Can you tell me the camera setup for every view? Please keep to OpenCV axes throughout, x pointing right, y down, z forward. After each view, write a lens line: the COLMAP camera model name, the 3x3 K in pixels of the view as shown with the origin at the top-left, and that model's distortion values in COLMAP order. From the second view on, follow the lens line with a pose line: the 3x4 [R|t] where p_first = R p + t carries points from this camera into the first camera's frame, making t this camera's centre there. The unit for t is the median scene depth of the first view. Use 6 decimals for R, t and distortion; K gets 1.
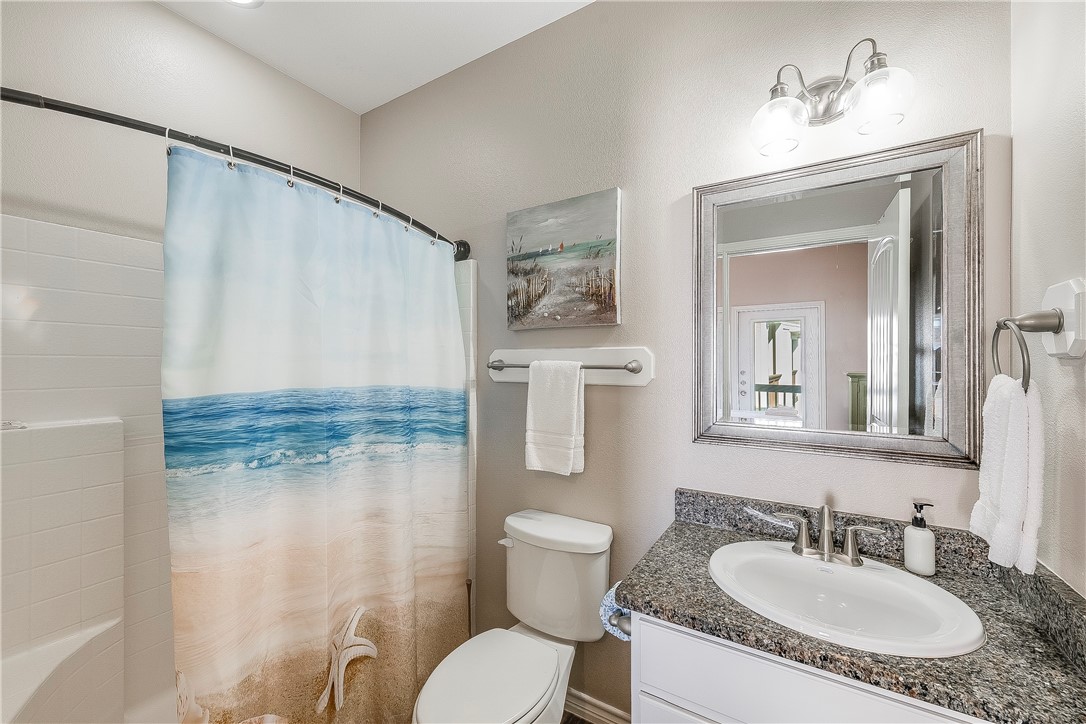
lens RADIAL K [[432.0, 0, 546.9], [0, 432.0, 362.4], [0, 0, 1]] dist [-0.002236, 0.001073]
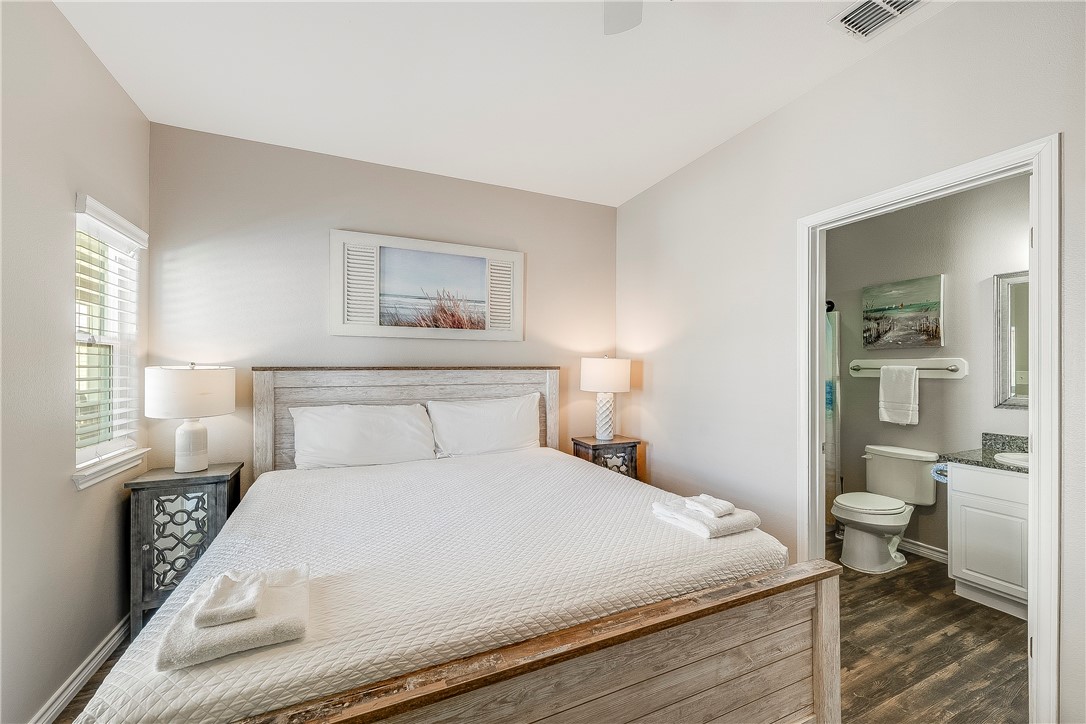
lens RADIAL K [[432.0, 0, 541.8], [0, 432.0, 365.4], [0, 0, 1]] dist [-0.002236, 0.001073]
pose [[0.826031, -0.001644, -0.563622, -0.205931], [-0.004235, 0.999949, -0.009122, 0.019035], [0.563608, 0.009922, 0.825983, -1.462250]]
